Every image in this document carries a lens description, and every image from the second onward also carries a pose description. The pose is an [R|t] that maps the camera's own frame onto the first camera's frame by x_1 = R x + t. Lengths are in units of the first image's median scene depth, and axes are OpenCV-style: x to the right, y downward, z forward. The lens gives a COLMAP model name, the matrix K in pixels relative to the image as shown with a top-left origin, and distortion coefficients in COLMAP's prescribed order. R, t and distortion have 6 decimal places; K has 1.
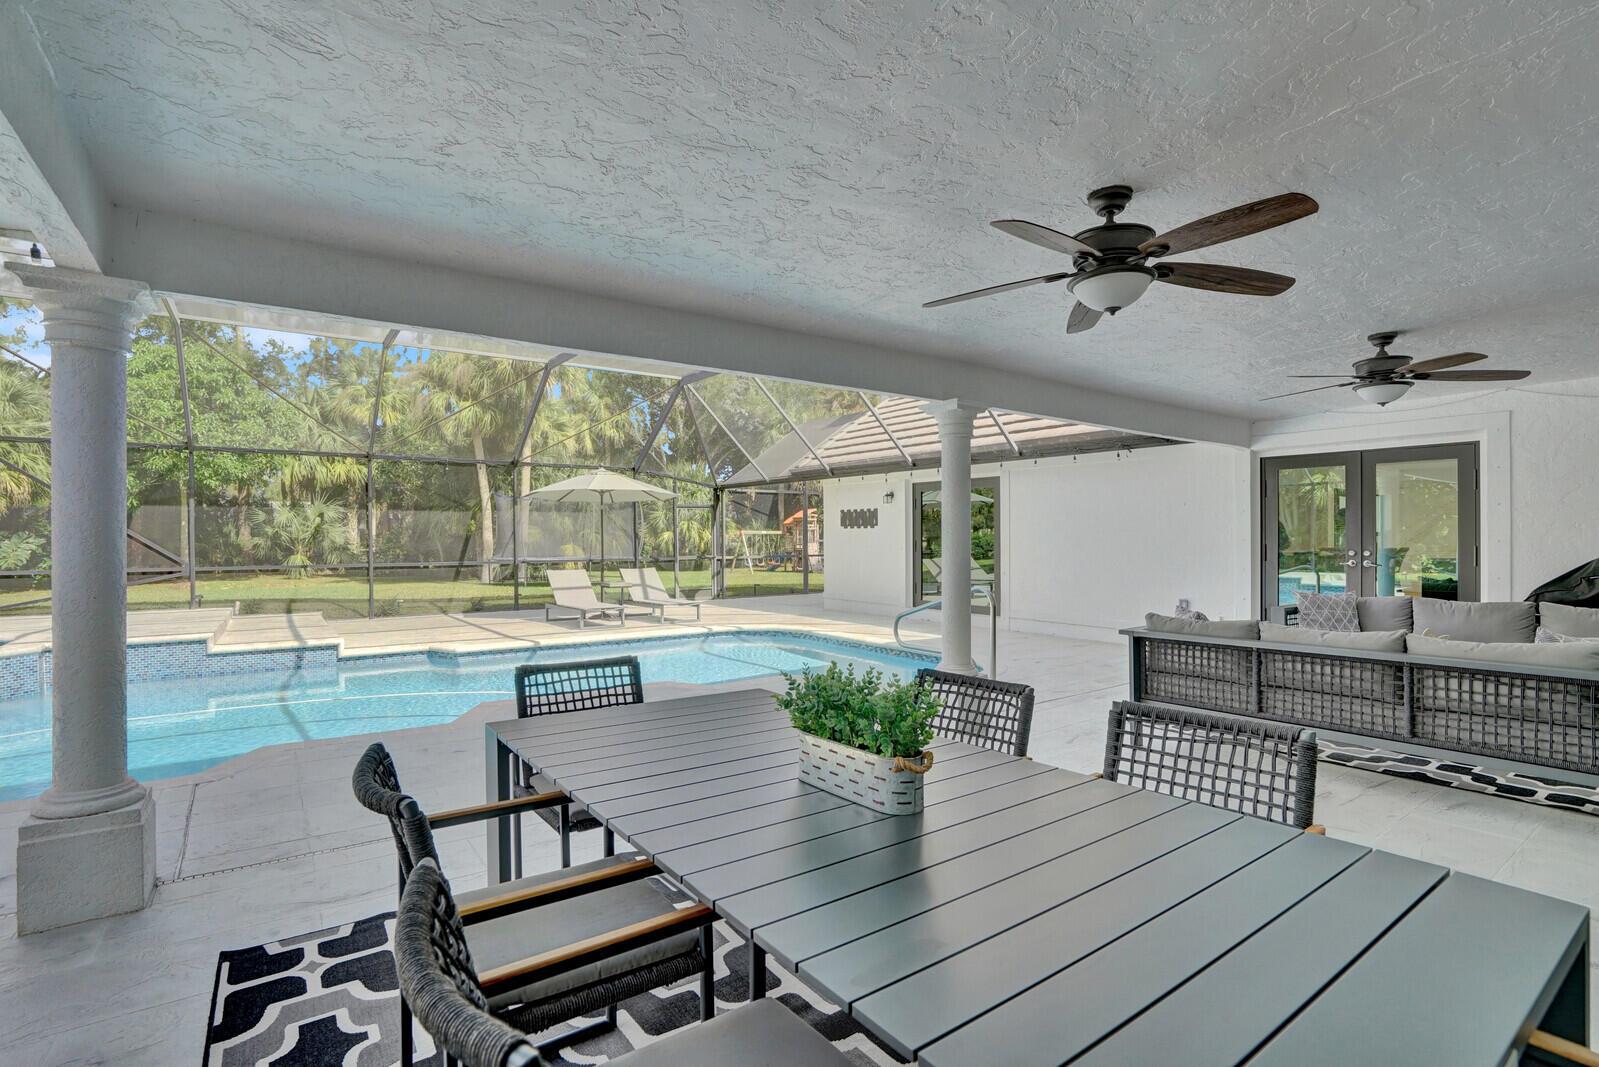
lens RADIAL K [[736.3, 0, 793.5], [0, 736.3, 536.5], [0, 0, 1]] dist [-0.027969, 0.003789]
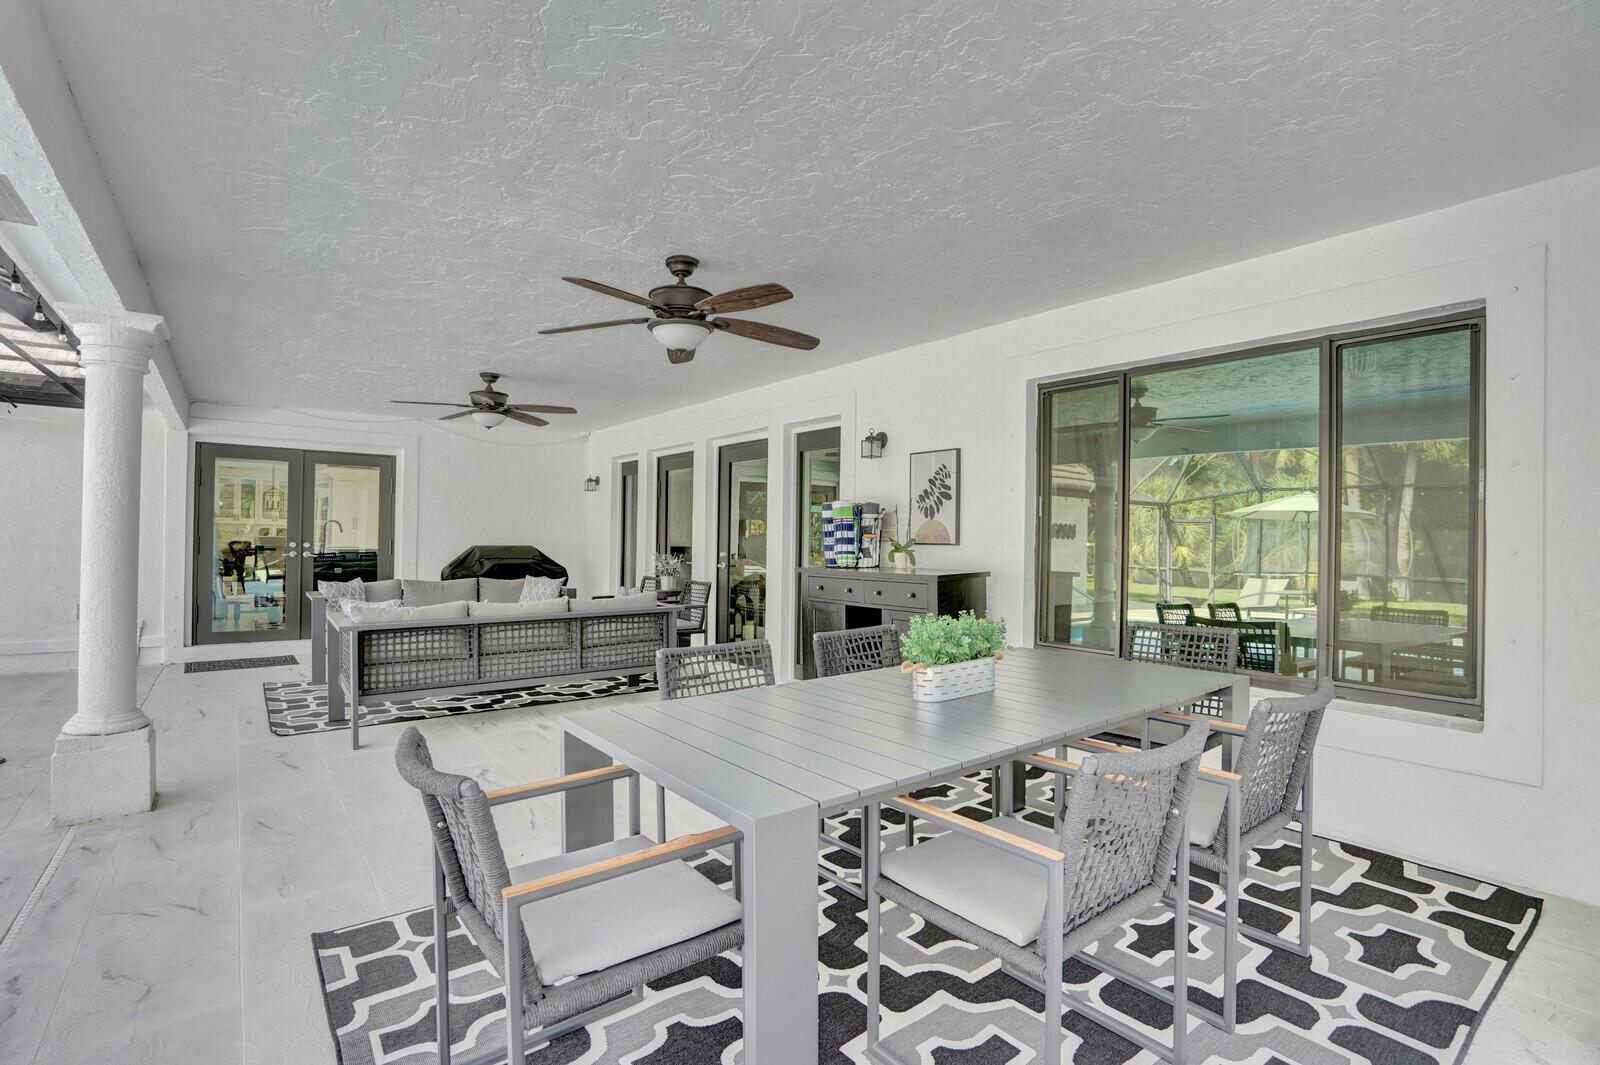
lens RADIAL K [[736.8, 0, 729.5], [0, 736.8, 534.0], [0, 0, 1]] dist [-0.027969, 0.003789]
pose [[0.010768, 0.006875, 0.999918, -0.287924], [-0.015098, 0.999863, -0.006712, 0.005530], [-0.999828, -0.015025, 0.010871, 0.322667]]
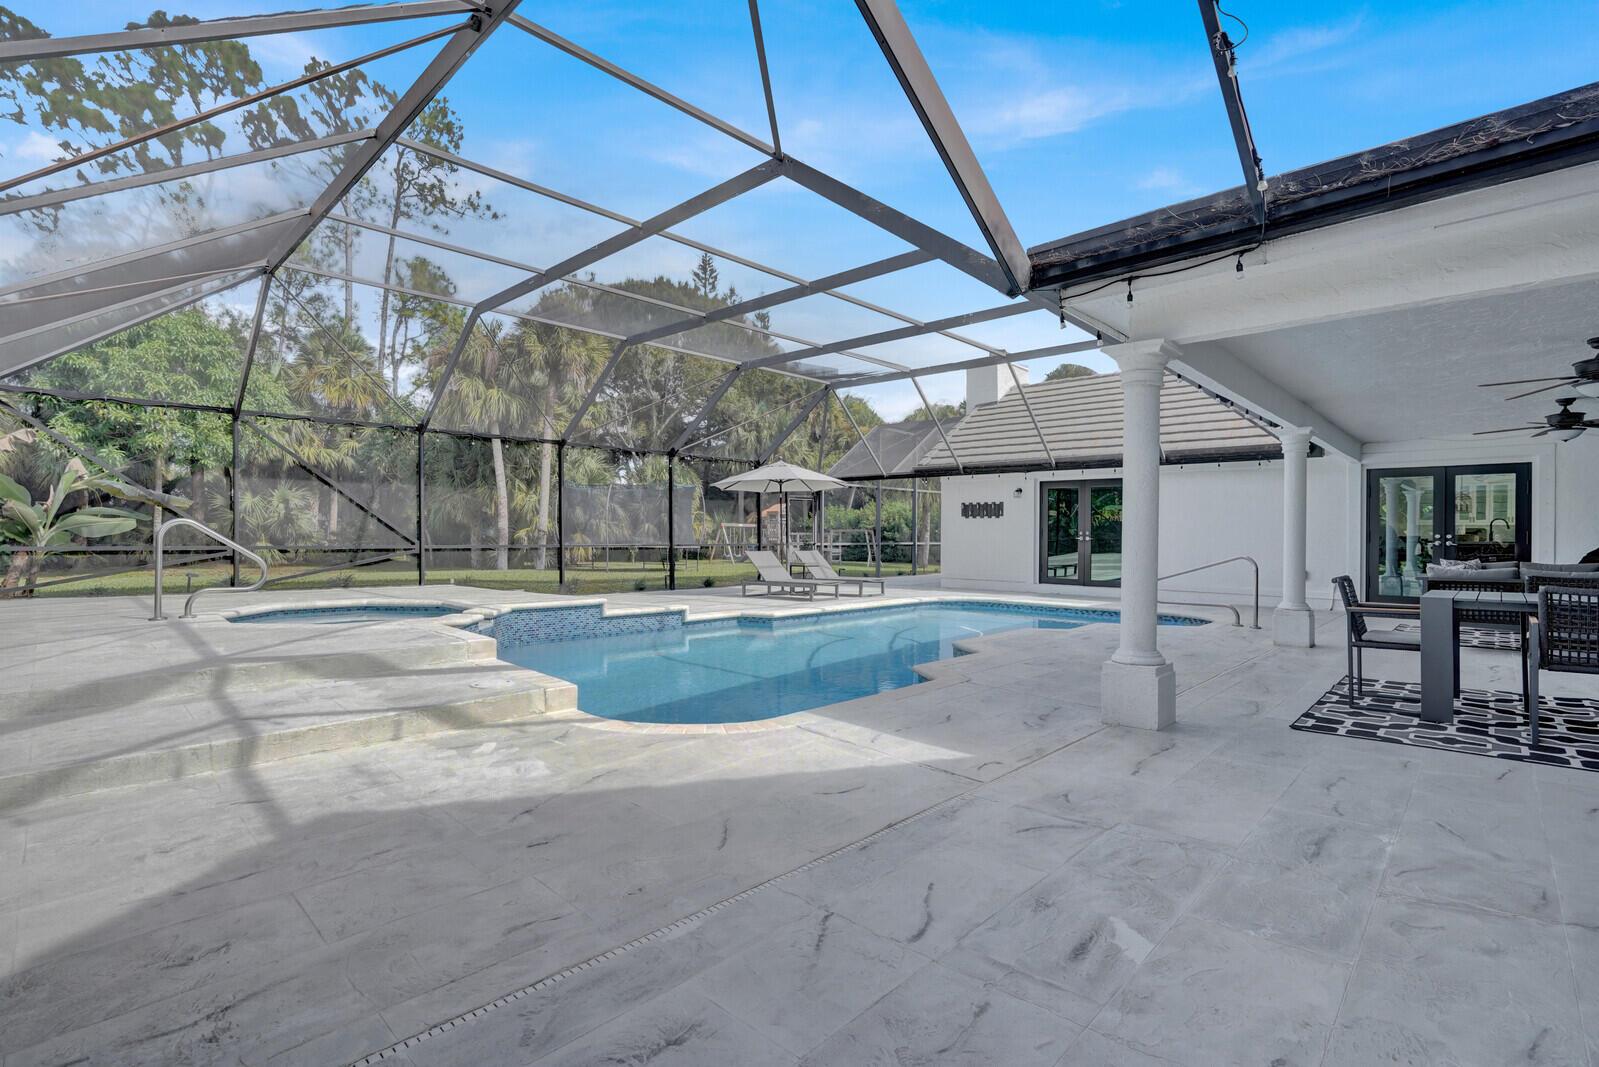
lens RADIAL K [[736.3, 0, 795.2], [0, 736.3, 539.4], [0, 0, 1]] dist [-0.027969, 0.003789]
pose [[0.981750, 0.007878, 0.190011, -0.740485], [-0.009177, 0.999940, 0.005956, 0.032021], [-0.189953, -0.007591, 0.981764, -0.176397]]
